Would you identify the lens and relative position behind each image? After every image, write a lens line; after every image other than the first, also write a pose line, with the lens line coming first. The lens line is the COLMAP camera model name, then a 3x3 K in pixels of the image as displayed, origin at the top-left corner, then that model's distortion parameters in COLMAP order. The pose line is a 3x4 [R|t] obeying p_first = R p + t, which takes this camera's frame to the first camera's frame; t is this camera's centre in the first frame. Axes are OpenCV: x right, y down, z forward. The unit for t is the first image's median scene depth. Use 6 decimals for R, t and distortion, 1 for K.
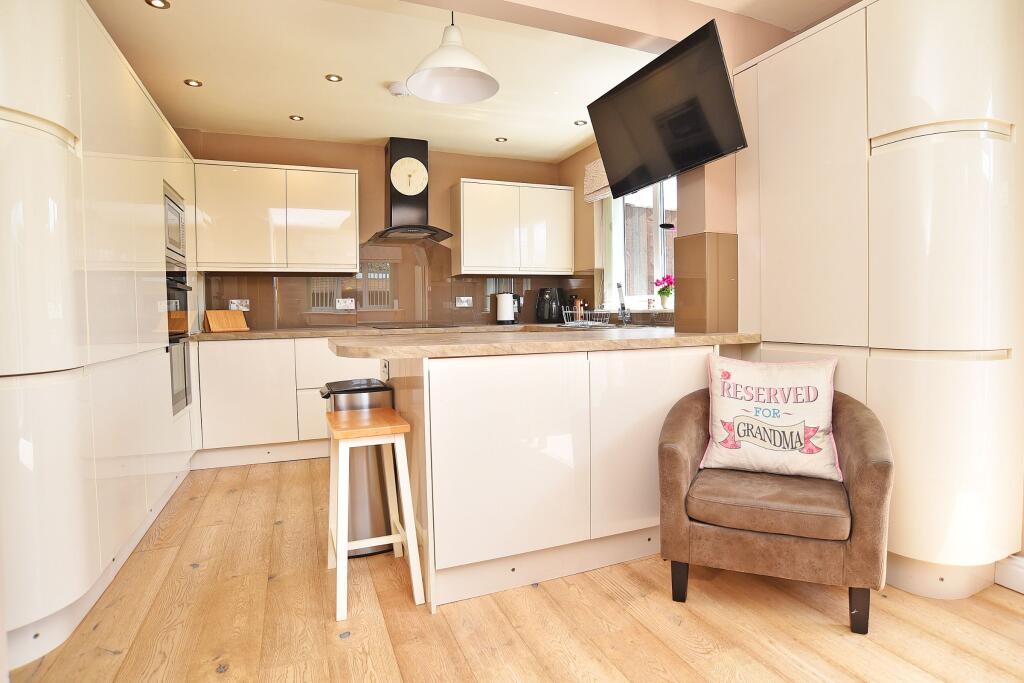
lens RADIAL K [[565.8, 0, 517.0], [0, 565.8, 335.5], [0, 0, 1]] dist [-0.001140, 0.003205]
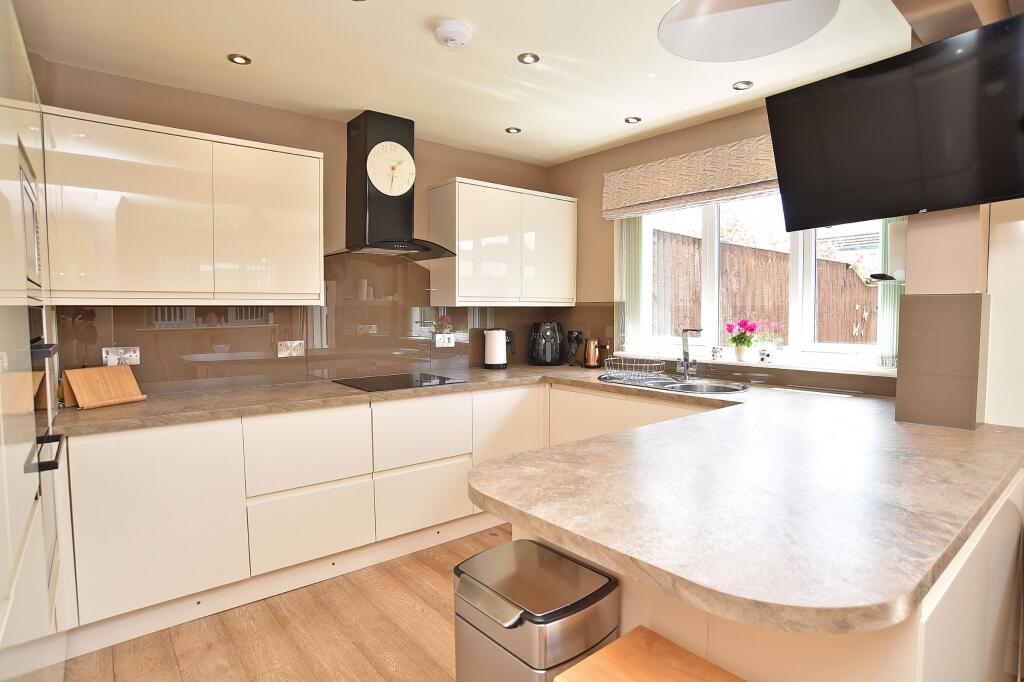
lens RADIAL K [[565.8, 0, 512.1], [0, 565.8, 341.5], [0, 0, 1]] dist [-0.001140, 0.003205]
pose [[0.954505, -0.002023, 0.298188, -0.253619], [-0.001258, 0.999941, 0.010811, -0.071990], [-0.298192, -0.010694, 0.954446, 0.273716]]
